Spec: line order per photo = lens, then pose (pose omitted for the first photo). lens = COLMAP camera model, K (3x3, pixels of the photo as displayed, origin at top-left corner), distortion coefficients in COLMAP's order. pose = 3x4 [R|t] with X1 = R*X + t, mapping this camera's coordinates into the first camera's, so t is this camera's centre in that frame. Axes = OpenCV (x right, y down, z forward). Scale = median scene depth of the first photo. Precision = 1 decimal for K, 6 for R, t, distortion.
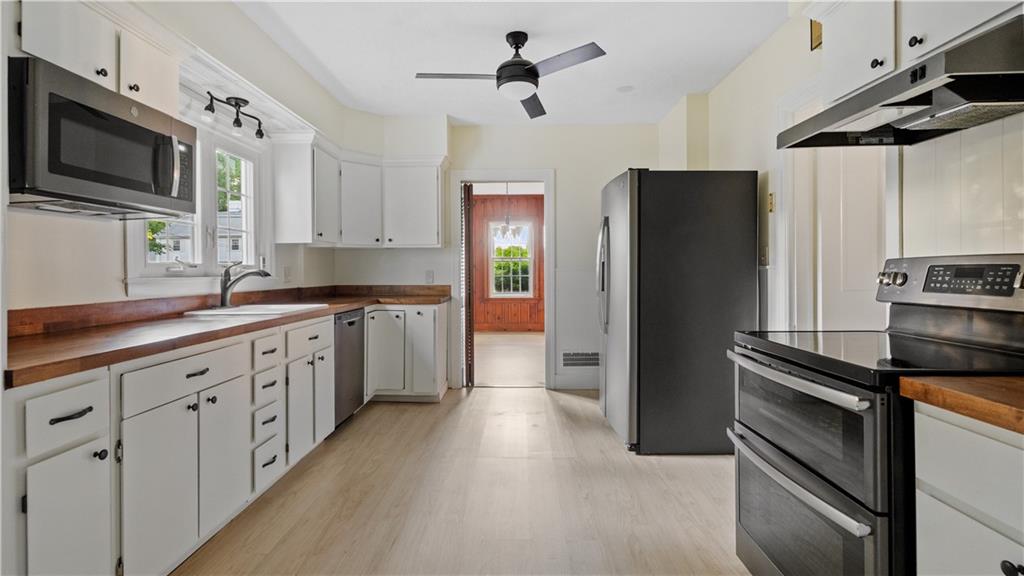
lens RADIAL K [[505.9, 0, 507.6], [0, 505.9, 282.6], [0, 0, 1]] dist [0.000301, -0.000878]
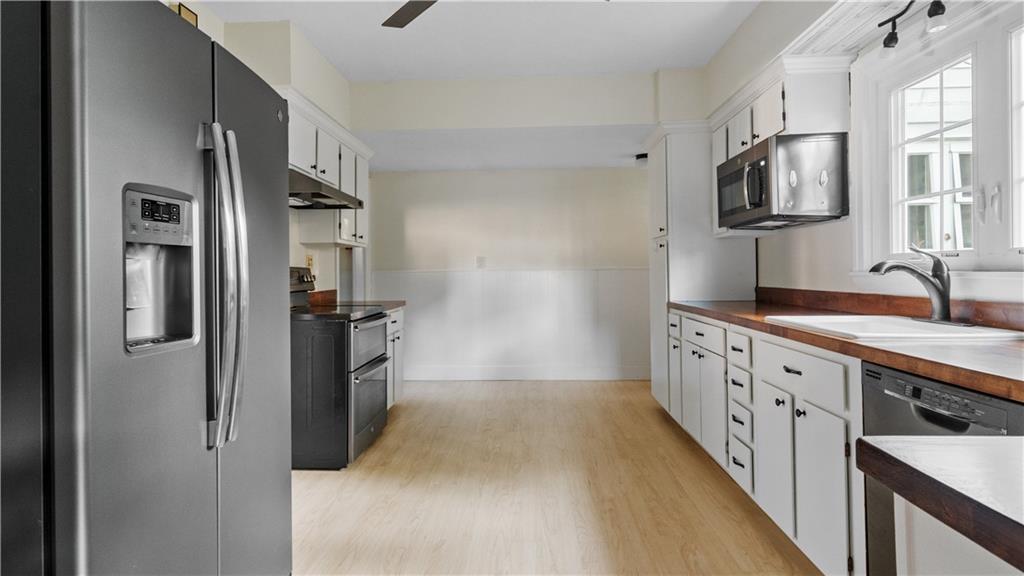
lens RADIAL K [[505.9, 0, 507.6], [0, 505.9, 282.6], [0, 0, 1]] dist [0.000301, -0.000878]
pose [[-0.999646, 0.016588, 0.020800, -0.047103], [0.017467, 0.998929, 0.042848, -0.054281], [-0.020066, 0.043196, -0.998865, 2.099991]]
